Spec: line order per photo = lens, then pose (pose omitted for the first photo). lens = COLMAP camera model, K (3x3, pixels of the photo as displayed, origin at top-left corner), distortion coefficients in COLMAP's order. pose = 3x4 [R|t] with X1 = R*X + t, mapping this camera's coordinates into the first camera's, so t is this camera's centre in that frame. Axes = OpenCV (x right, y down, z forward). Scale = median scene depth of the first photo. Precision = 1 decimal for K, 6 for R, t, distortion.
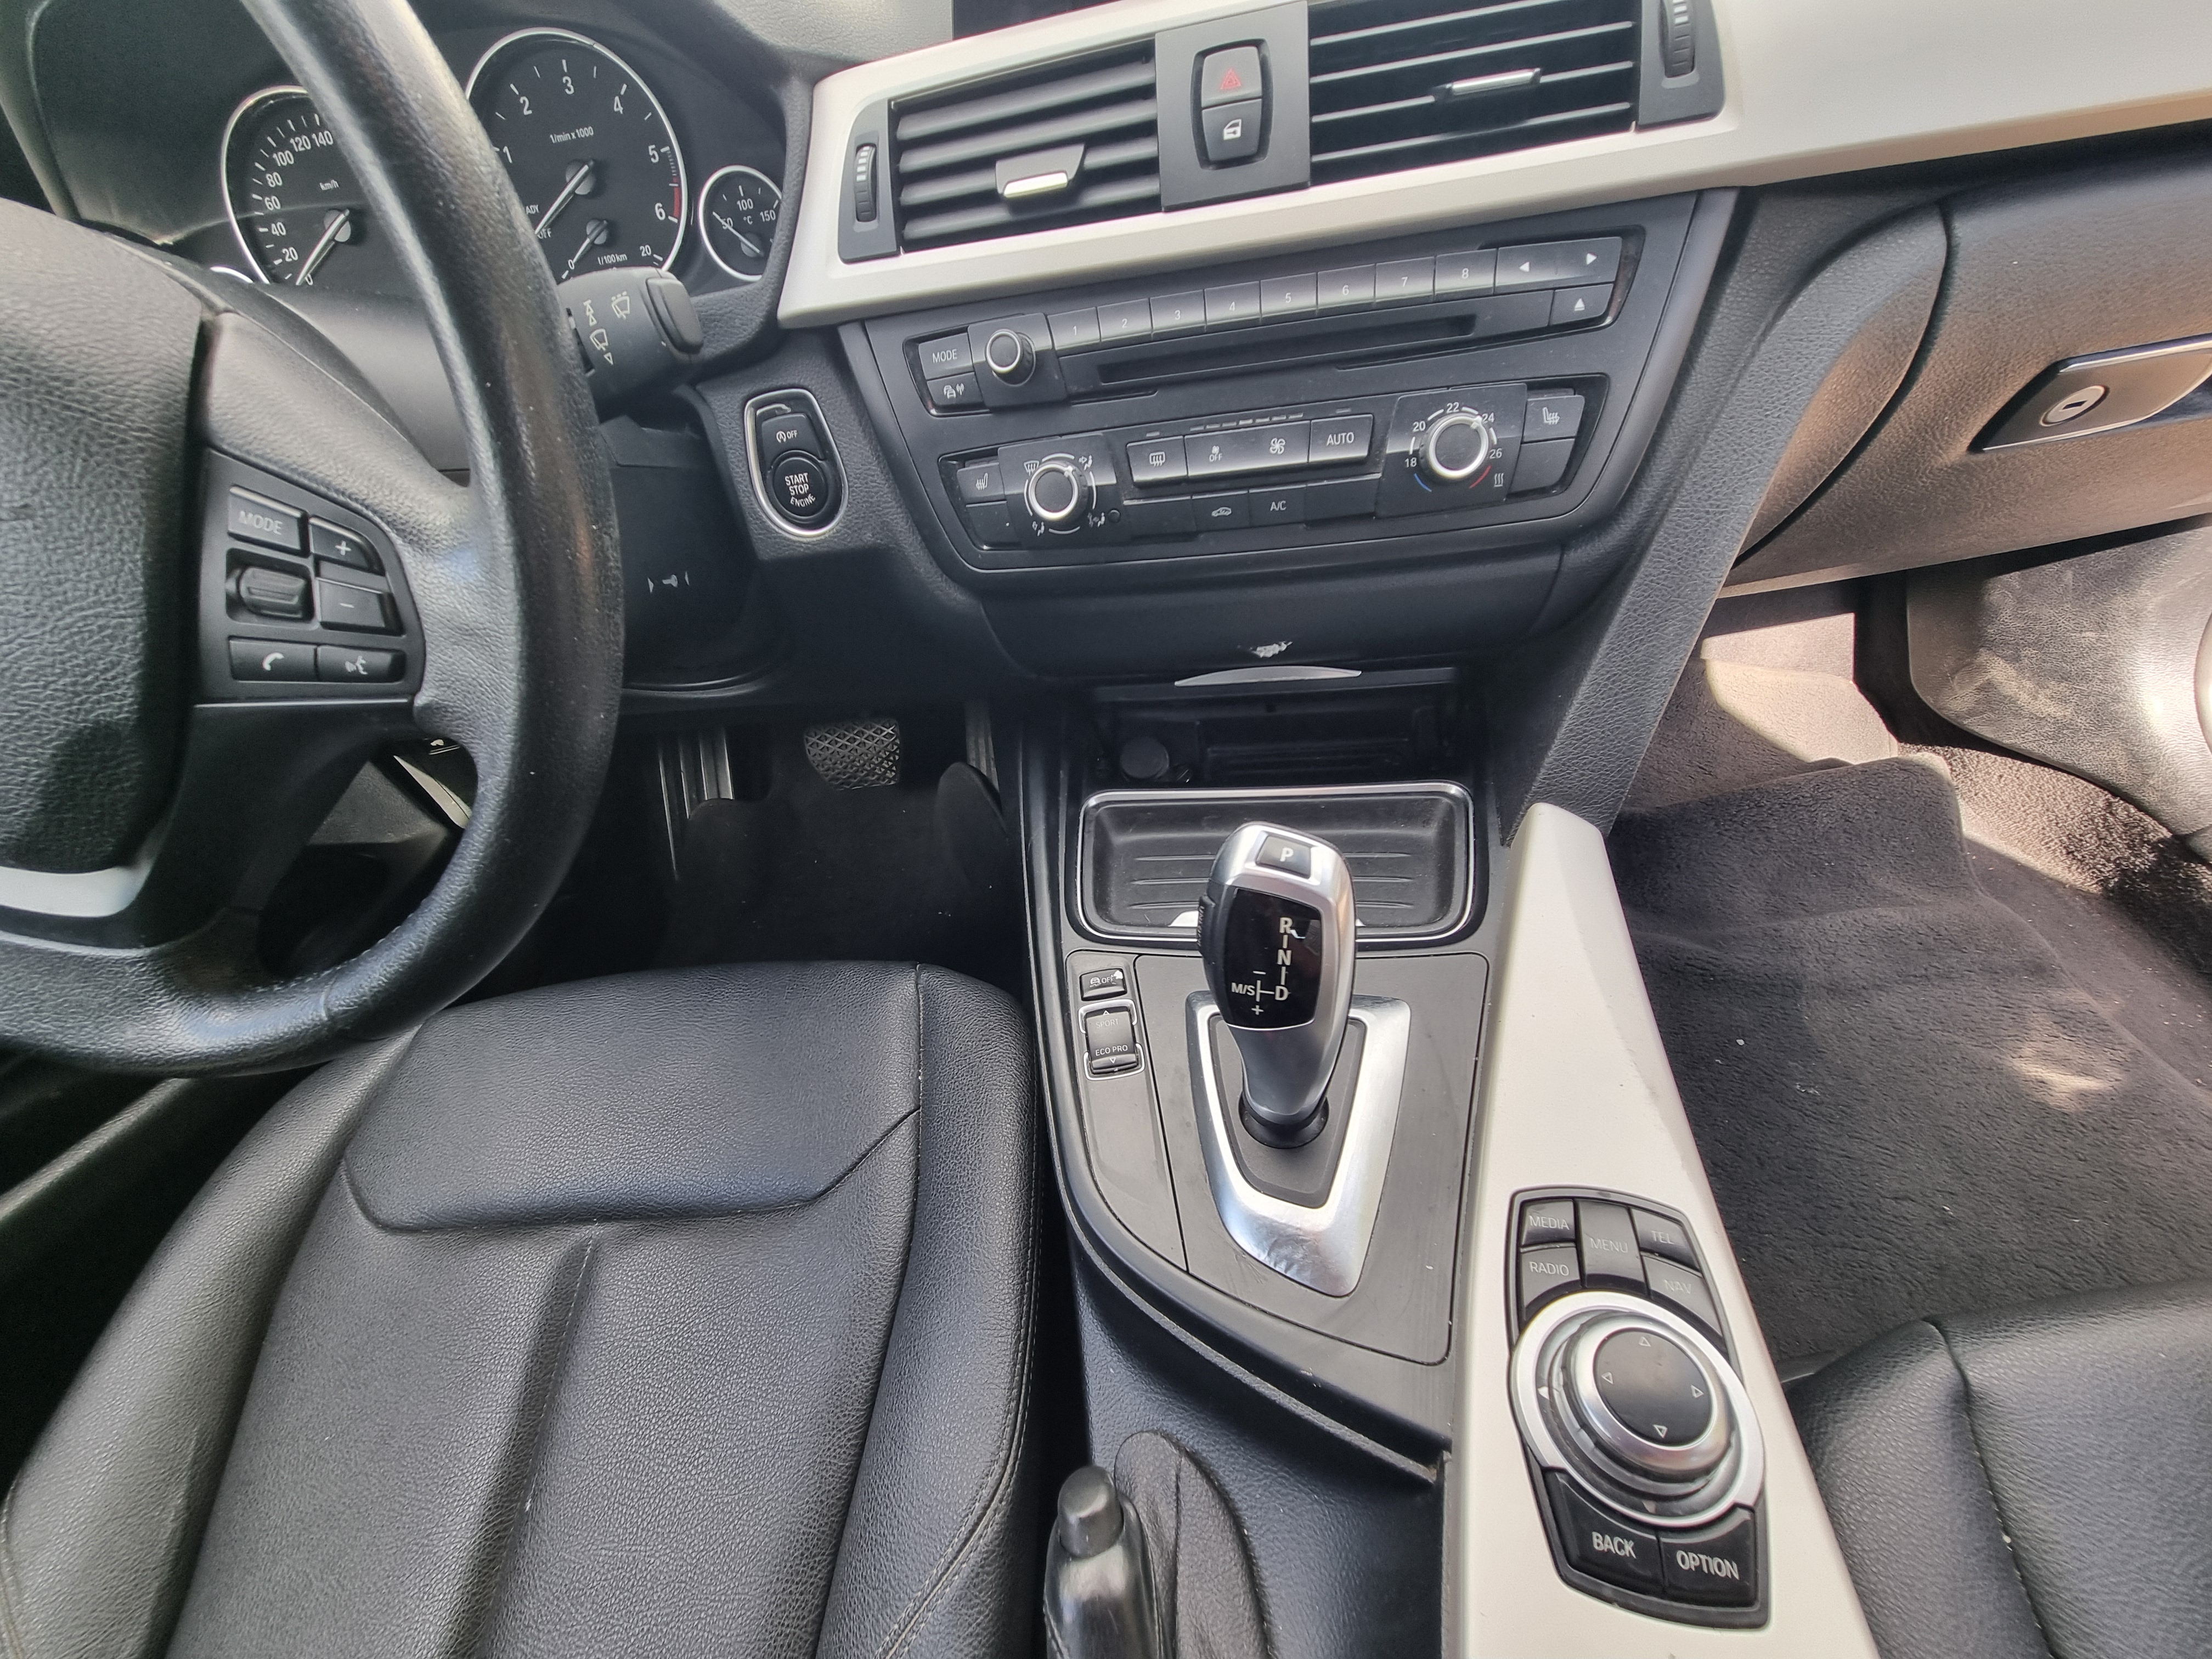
lens RADIAL K [[949.3, 0, 1106.0], [0, 949.3, 829.5], [0, 0, 1]] dist [-0.019242, 0.008023]
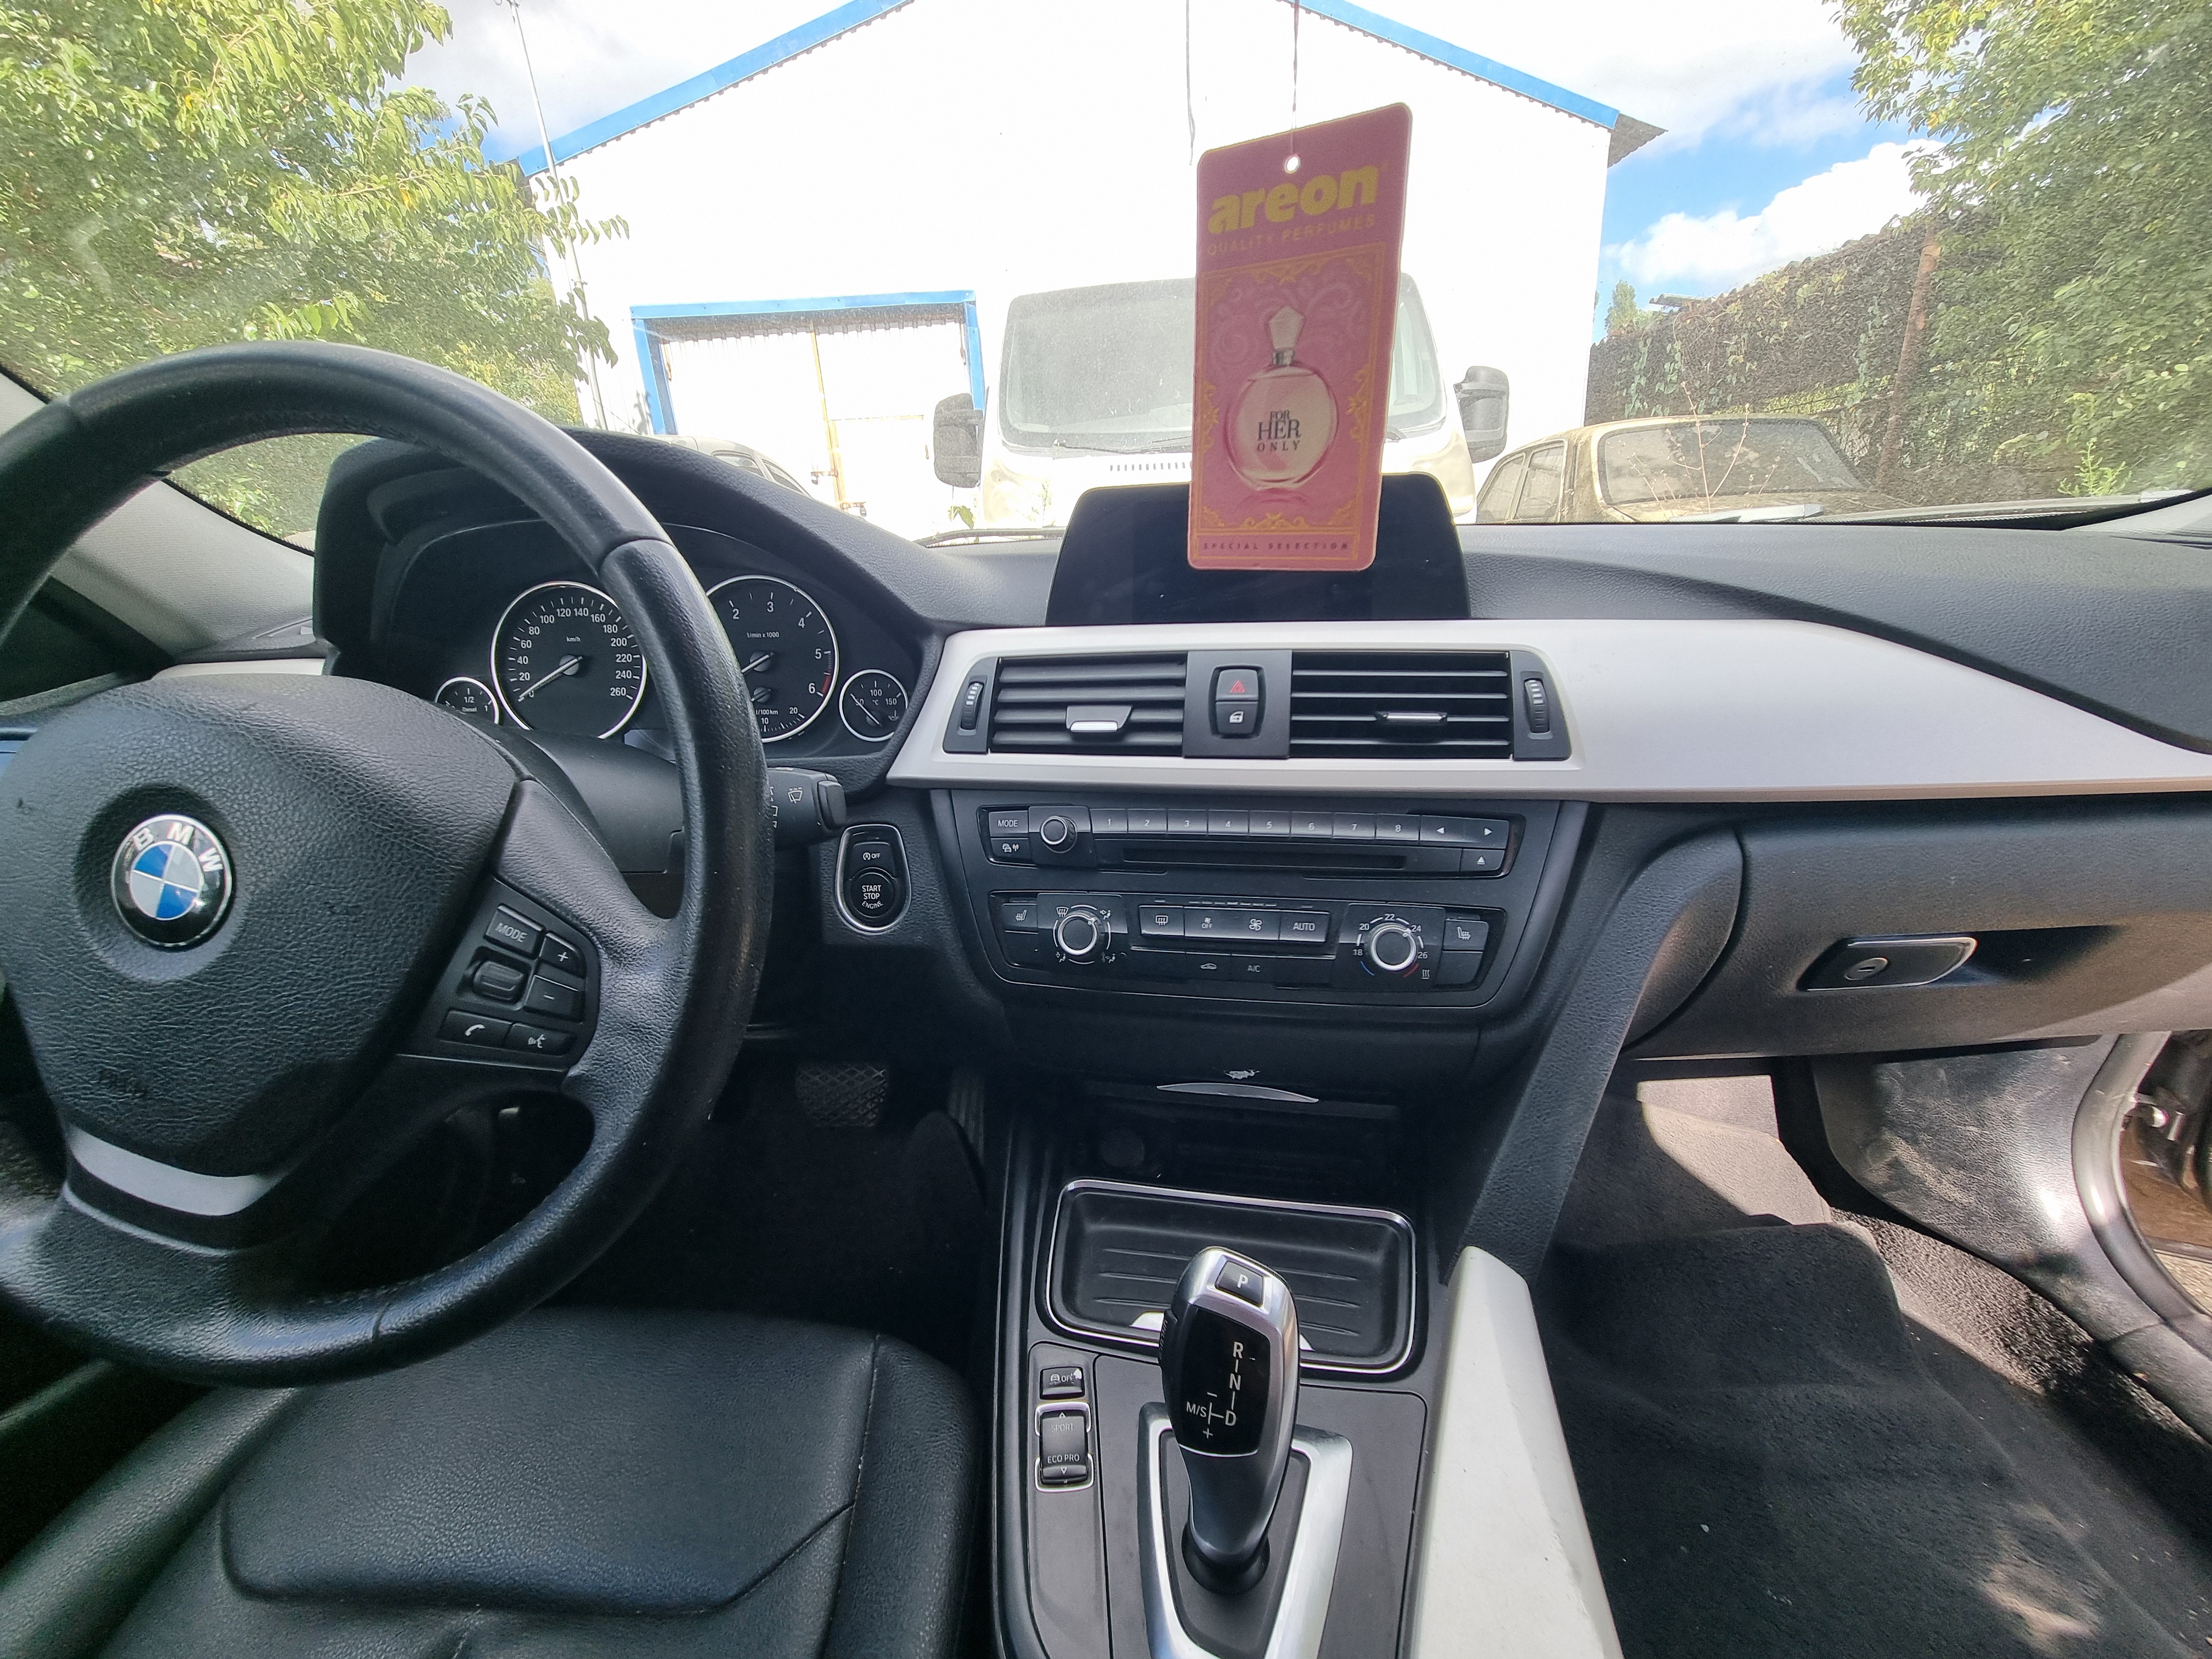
lens RADIAL K [[914.5, 0, 1106.0], [0, 914.5, 829.5], [0, 0, 1]] dist [-0.002741, -0.000190]
pose [[0.992602, 0.121386, -0.002633, -0.029476], [-0.113976, 0.924097, -0.364765, -0.041929], [-0.041844, 0.362367, 0.931096, -0.174359]]
